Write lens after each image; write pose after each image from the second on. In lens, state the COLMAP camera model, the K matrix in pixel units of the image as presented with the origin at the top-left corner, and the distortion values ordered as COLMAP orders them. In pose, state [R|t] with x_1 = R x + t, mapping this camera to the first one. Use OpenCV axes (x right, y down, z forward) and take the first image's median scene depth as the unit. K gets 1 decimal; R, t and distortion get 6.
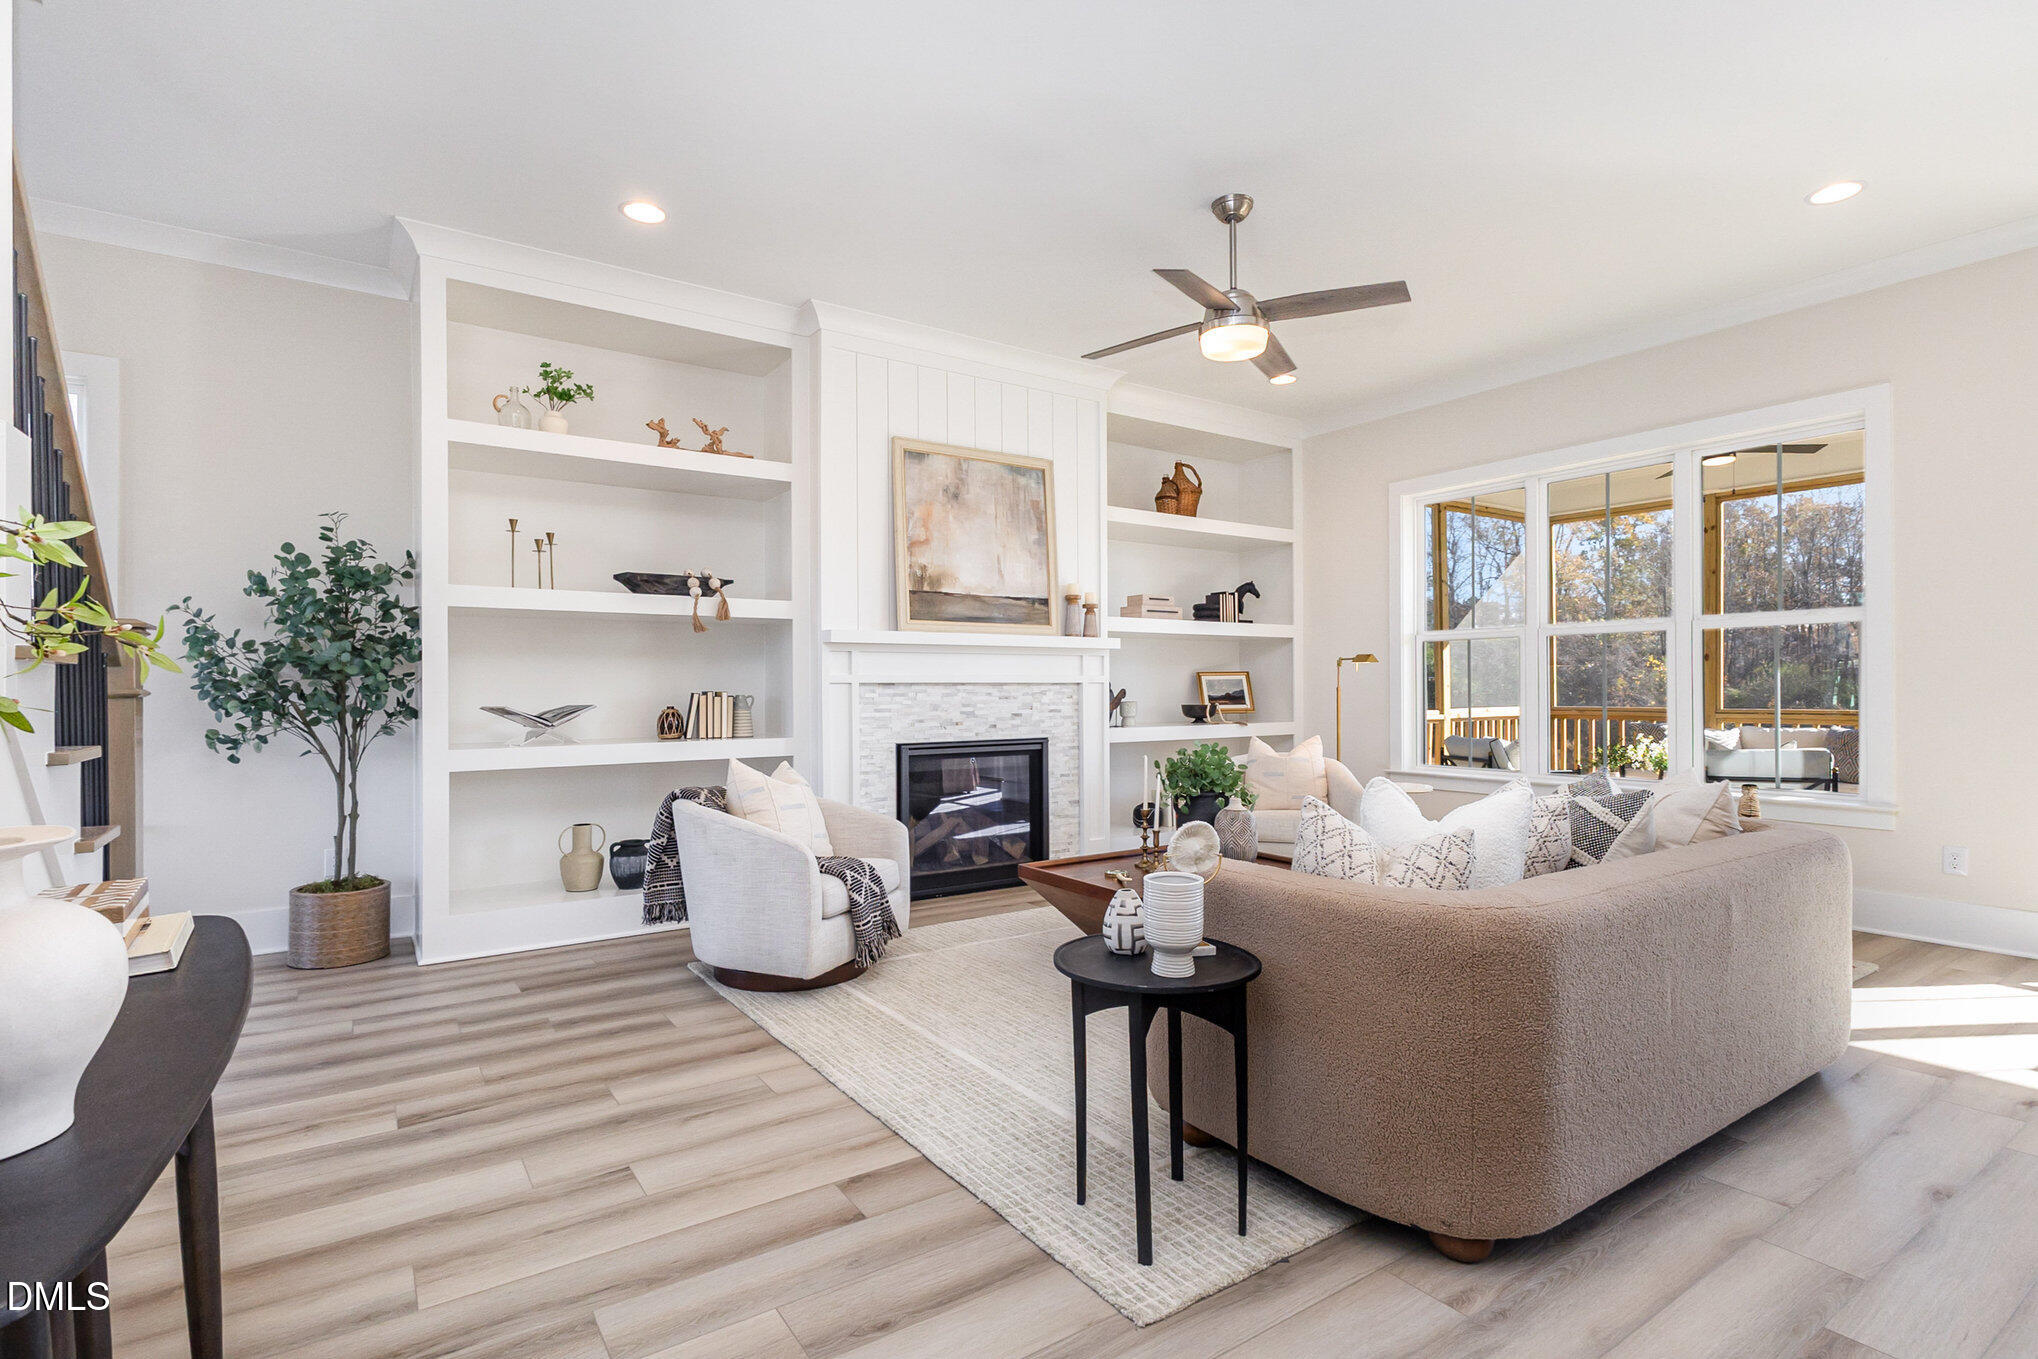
lens RADIAL K [[980.9, 0, 1016.1], [0, 980.9, 684.9], [0, 0, 1]] dist [0.000507, -0.000055]
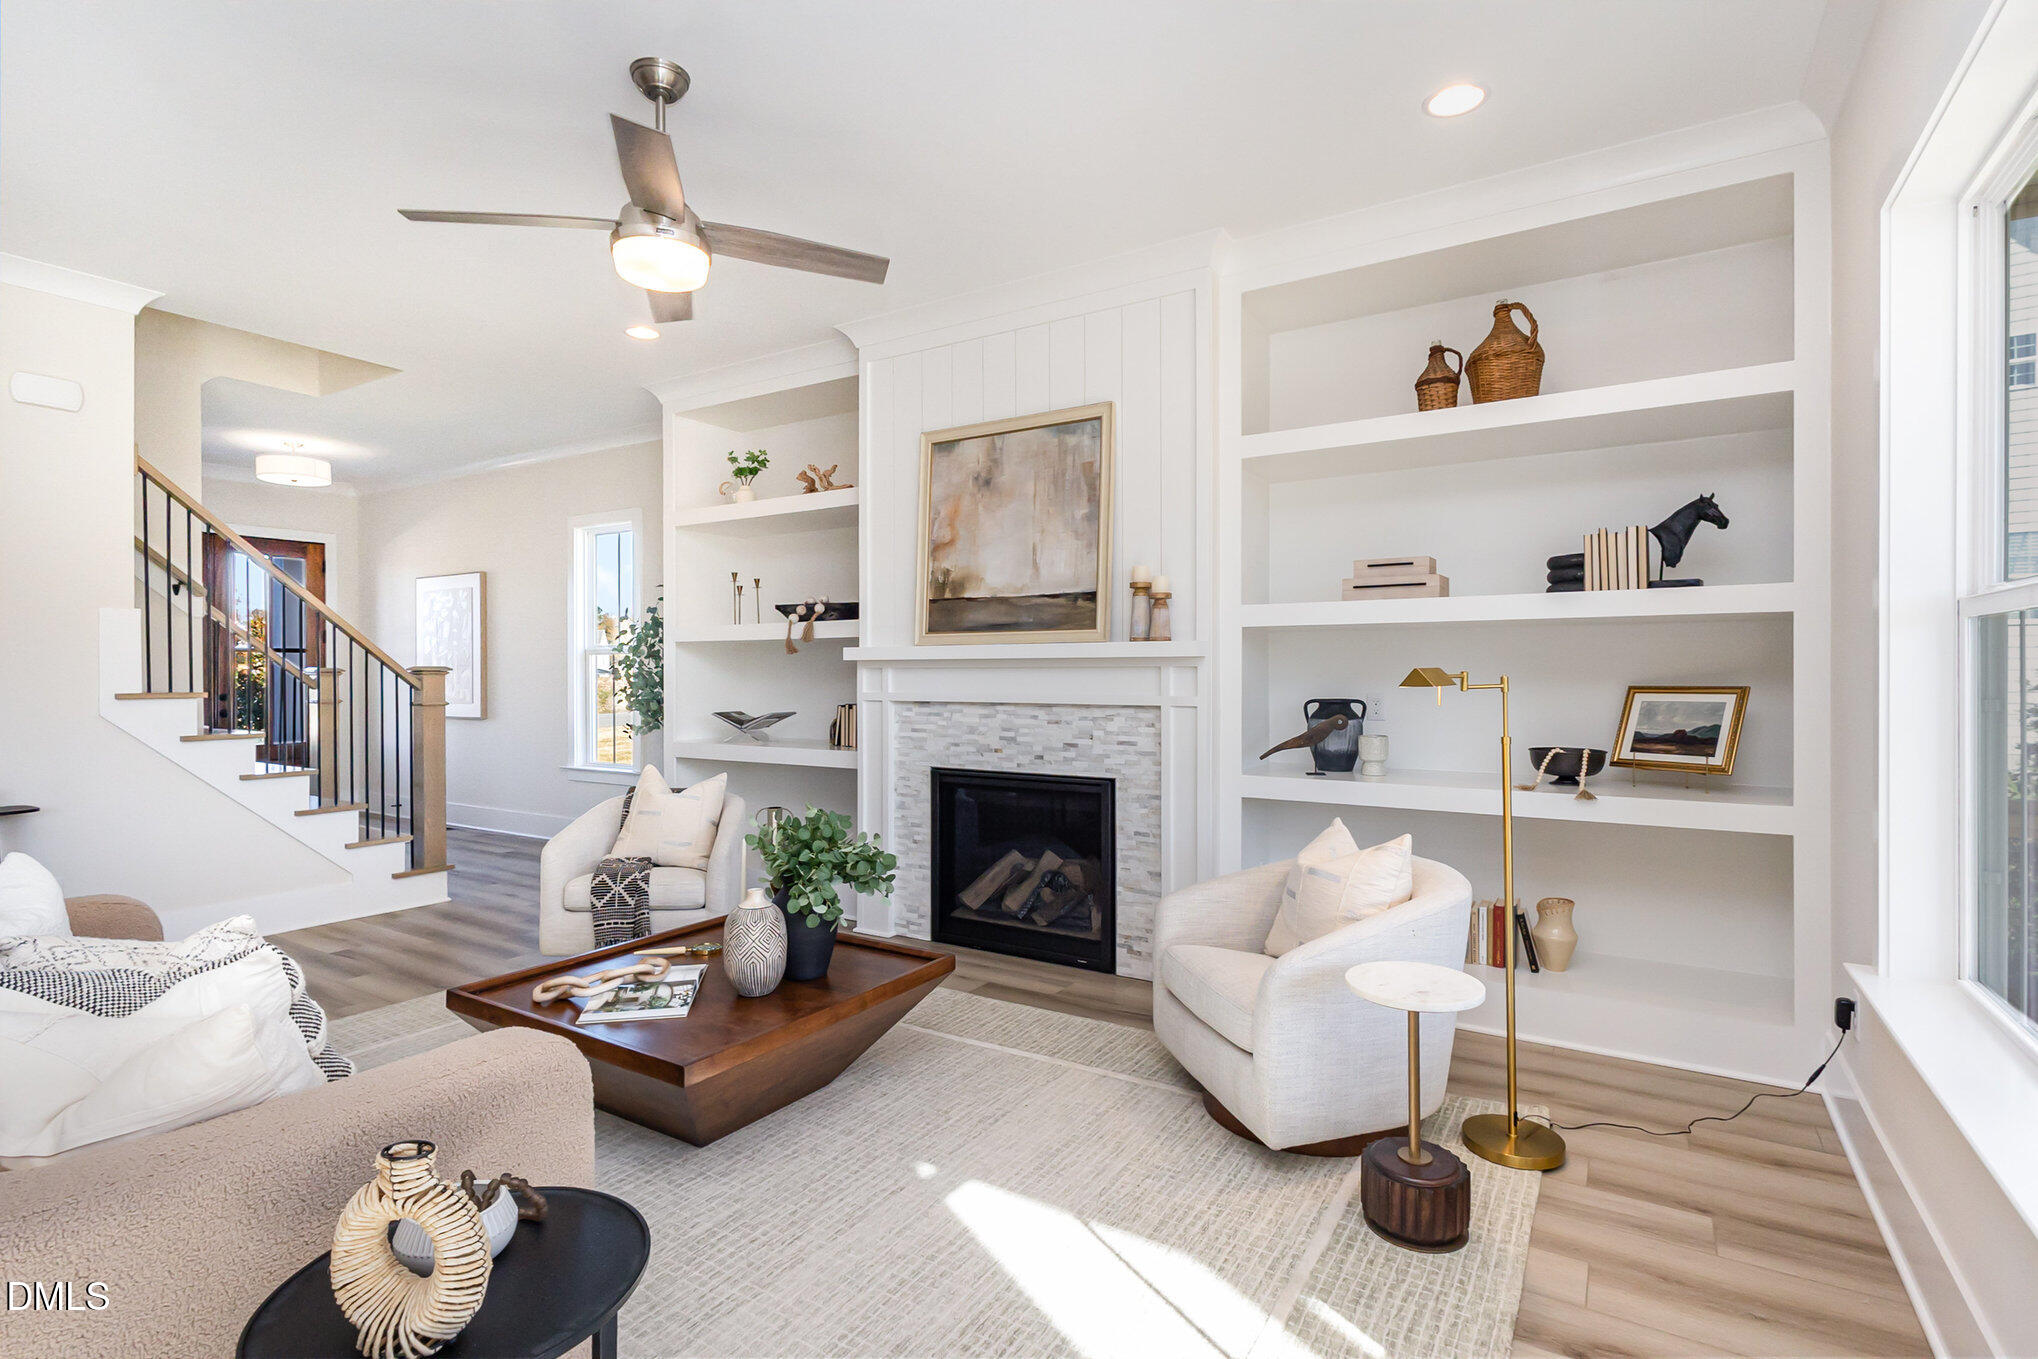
lens RADIAL K [[980.9, 0, 1017.3], [0, 980.9, 677.6], [0, 0, 1]] dist [0.000507, -0.000055]
pose [[0.391280, 0.011010, -0.920206, 0.709418], [0.003270, 0.999905, 0.013354, -0.033956], [0.920266, -0.008234, 0.391207, 0.672640]]
